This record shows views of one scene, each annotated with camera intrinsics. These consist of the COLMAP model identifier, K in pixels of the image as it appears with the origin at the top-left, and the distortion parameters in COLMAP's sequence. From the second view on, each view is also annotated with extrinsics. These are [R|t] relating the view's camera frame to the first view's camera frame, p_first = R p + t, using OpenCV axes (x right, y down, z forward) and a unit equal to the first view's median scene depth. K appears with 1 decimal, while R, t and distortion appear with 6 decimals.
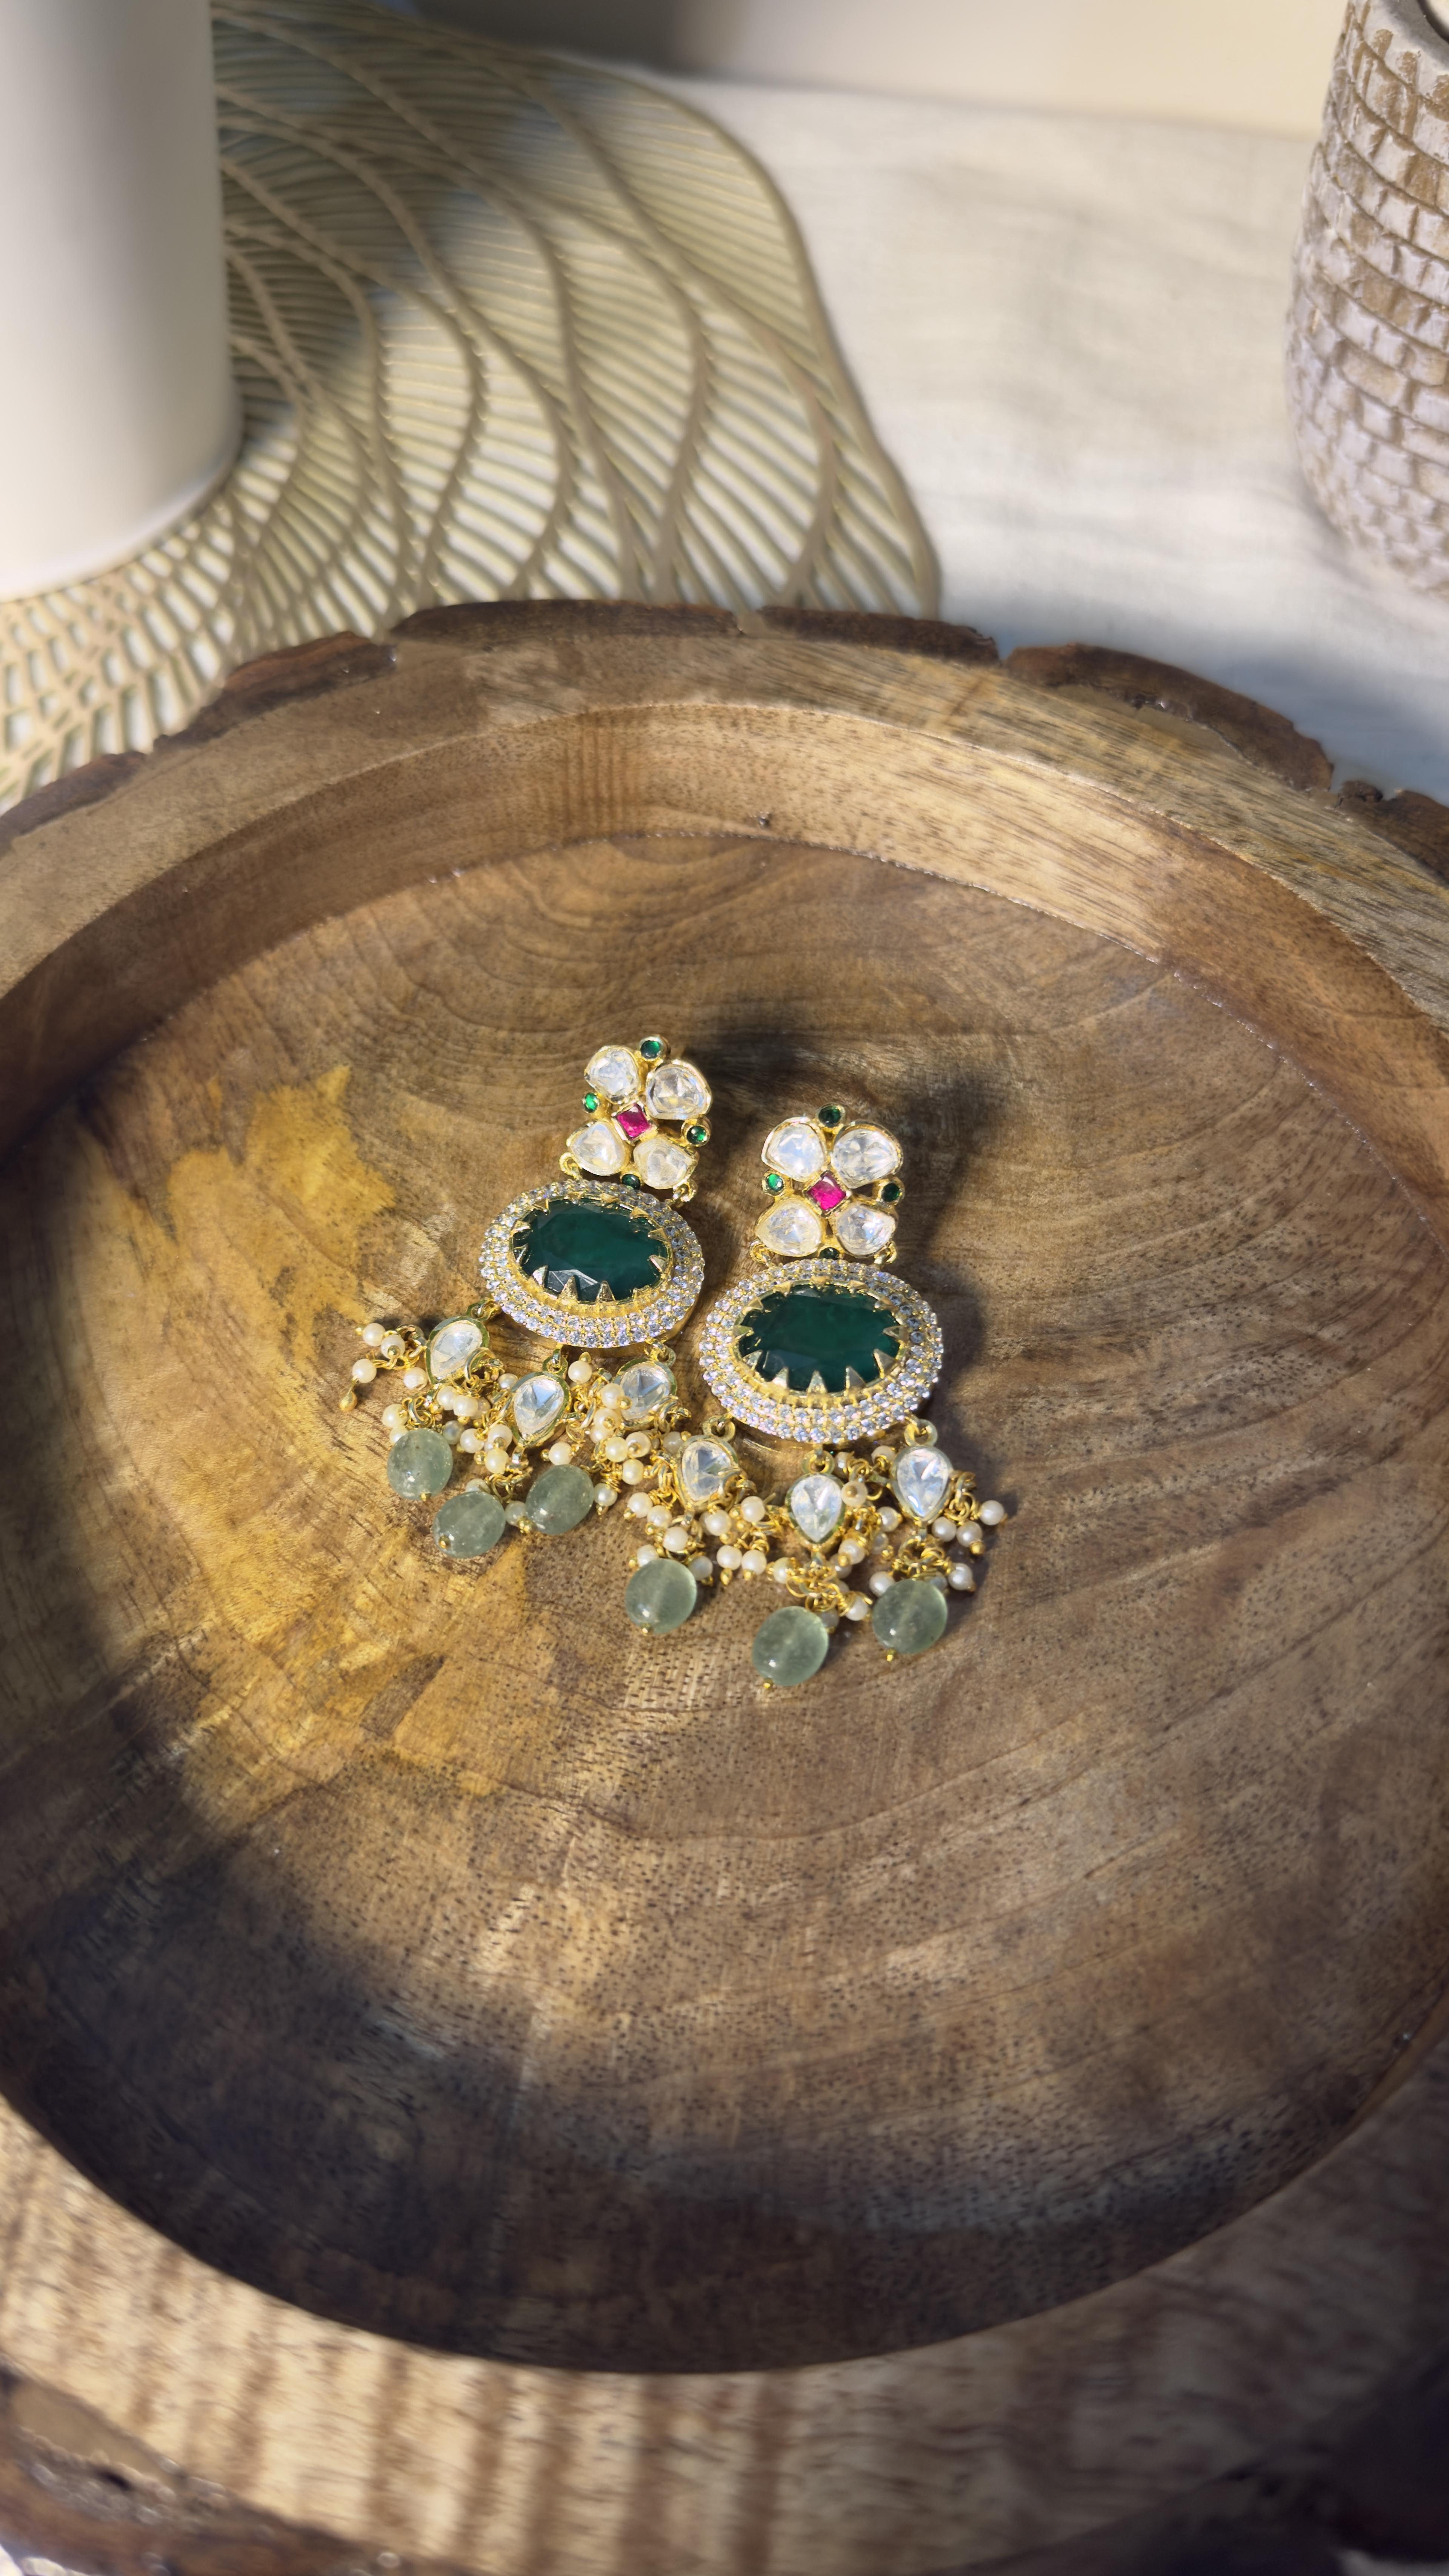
lens RADIAL K [[1904.7, 0, 735.9], [0, 1904.7, 1295.5], [0, 0, 1]] dist [0.169651, -0.480244]
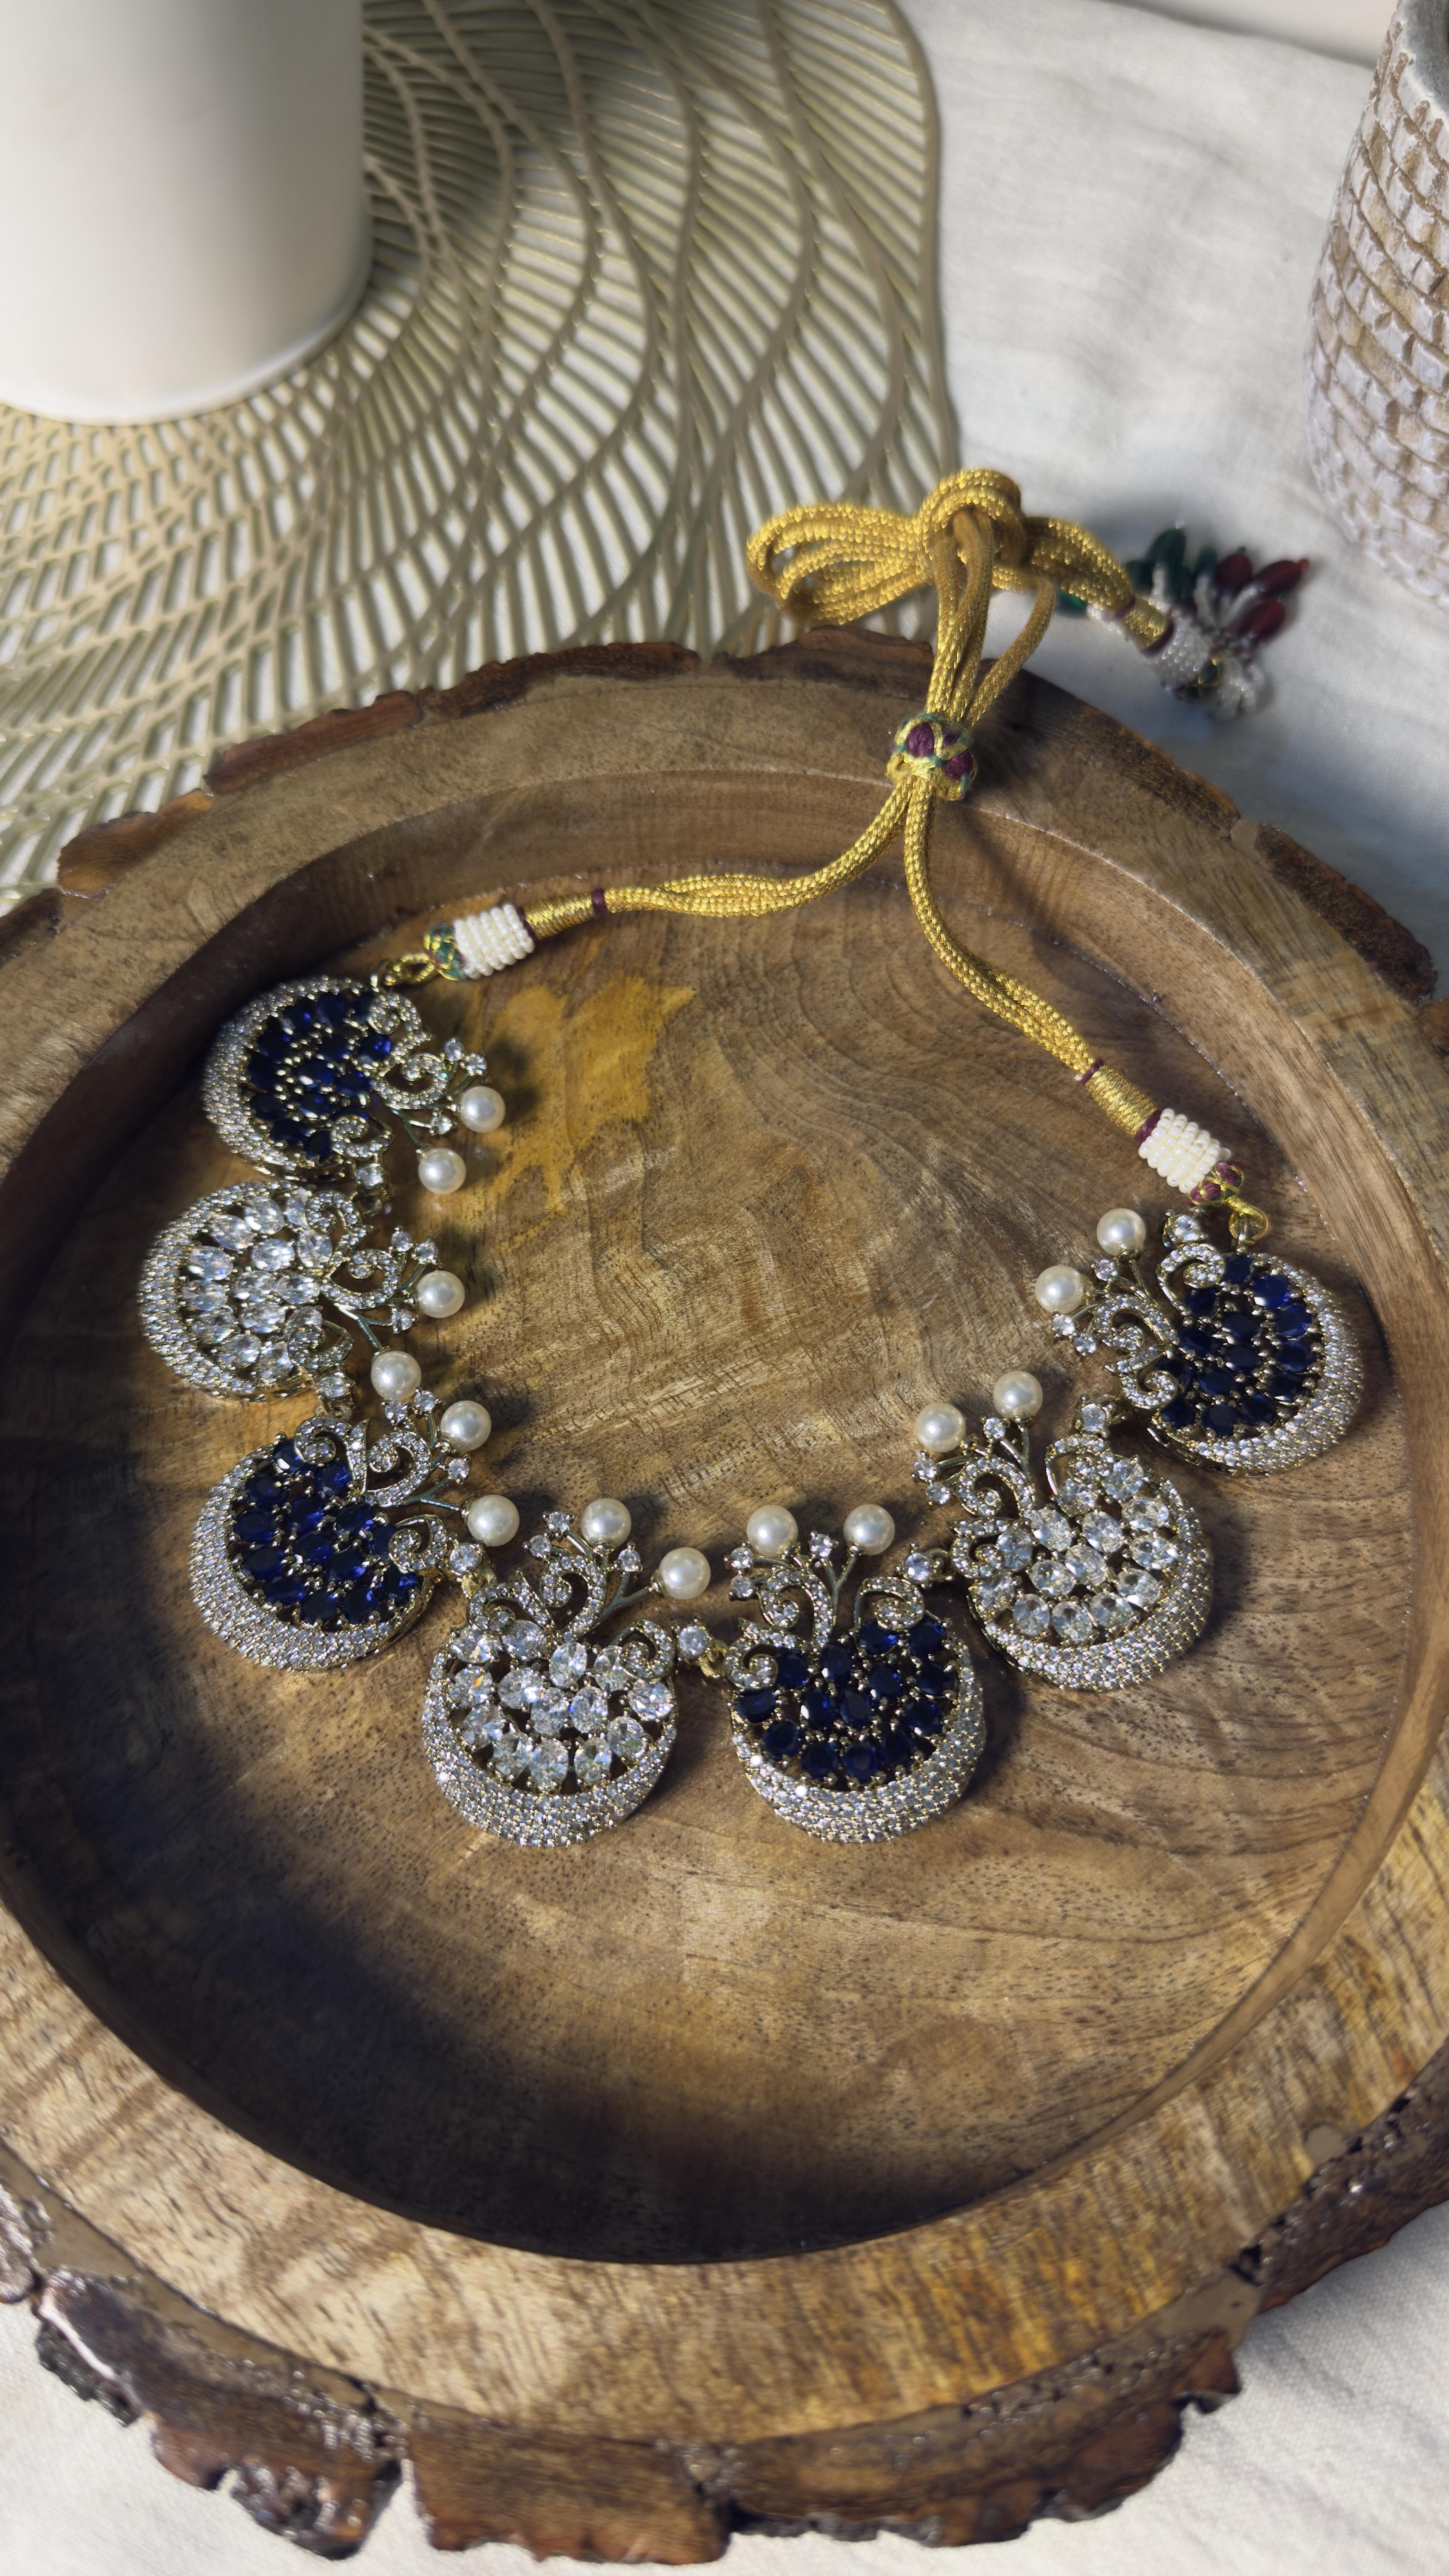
lens RADIAL K [[1939.6, 0, 725.6], [0, 1939.6, 1283.8], [0, 0, 1]] dist [0.152822, -0.349082]
pose [[0.770687, 0.582516, -0.258297, 0.228652], [-0.541441, 0.812369, 0.216559, -0.257651], [0.335982, -0.027047, 0.941480, -0.094523]]
